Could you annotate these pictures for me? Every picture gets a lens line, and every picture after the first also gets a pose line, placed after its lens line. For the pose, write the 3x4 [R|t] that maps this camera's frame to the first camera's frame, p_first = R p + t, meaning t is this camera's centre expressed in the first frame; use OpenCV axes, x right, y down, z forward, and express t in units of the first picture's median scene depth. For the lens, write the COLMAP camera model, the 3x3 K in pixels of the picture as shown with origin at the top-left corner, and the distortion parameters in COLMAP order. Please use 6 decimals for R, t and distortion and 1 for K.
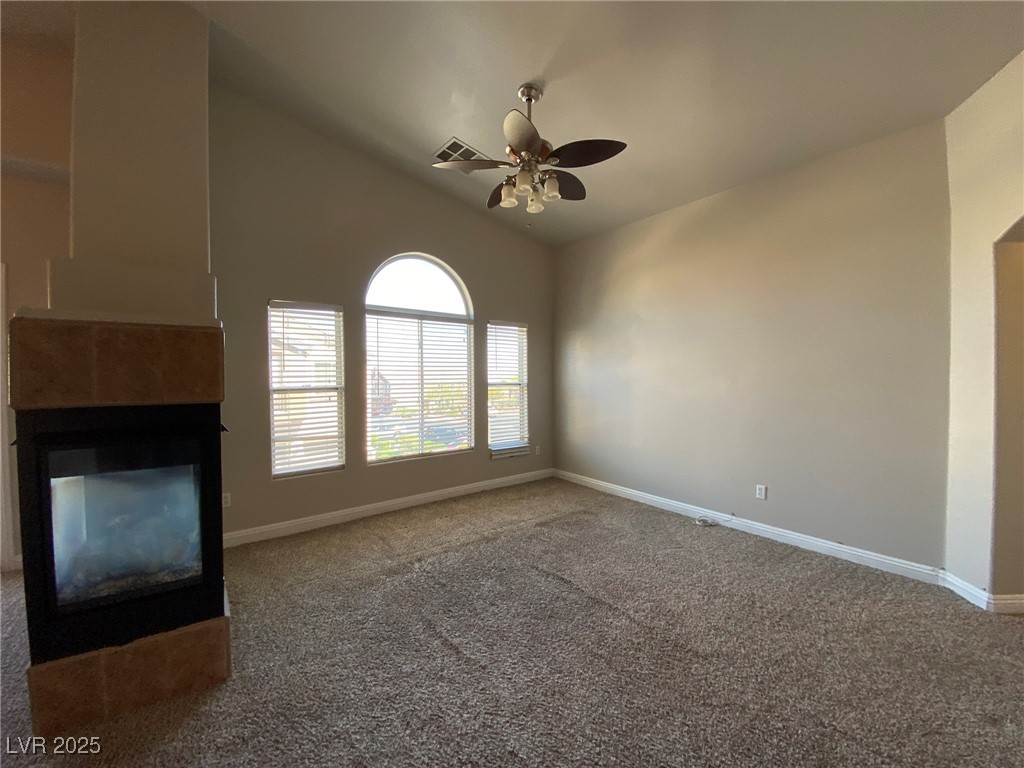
lens RADIAL K [[414.2, 0, 520.3], [0, 414.2, 383.7], [0, 0, 1]] dist [0.002018, -0.000114]
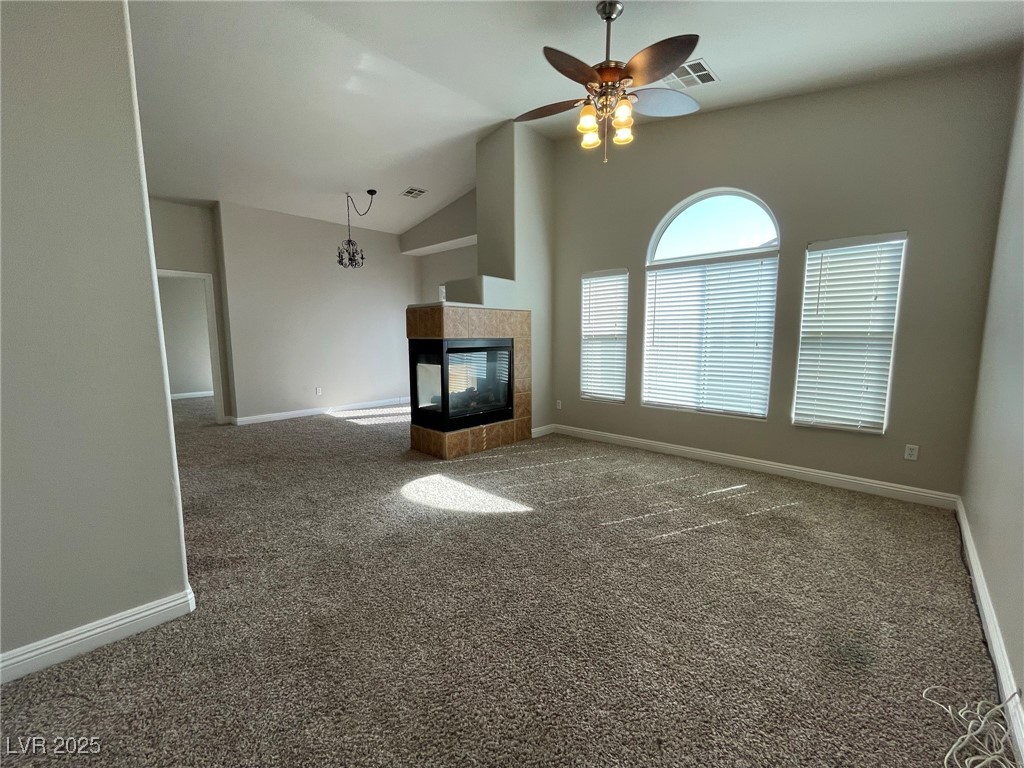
lens RADIAL K [[416.8, 0, 509.1], [0, 416.8, 384.7], [0, 0, 1]] dist [-0.015882, 0.012646]
pose [[0.117433, 0.130313, -0.984494, 0.754146], [0.000114, 0.991351, 0.131234, -0.011946], [0.993081, -0.015523, 0.116402, 0.512966]]
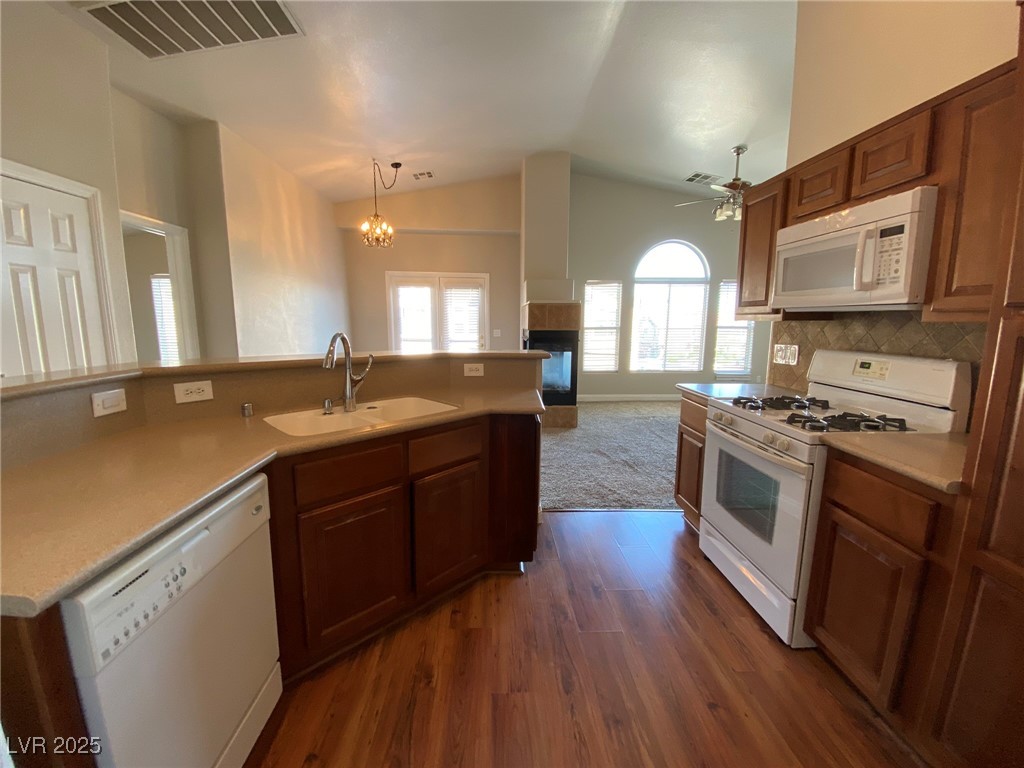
lens RADIAL K [[411.9, 0, 489.6], [0, 411.9, 384.0], [0, 0, 1]] dist [0.001484, -0.009913]
pose [[0.770542, 0.102052, -0.629167, 0.275688], [-0.015849, 0.989862, 0.141147, 0.009252], [0.637192, -0.098789, 0.764347, -0.714364]]
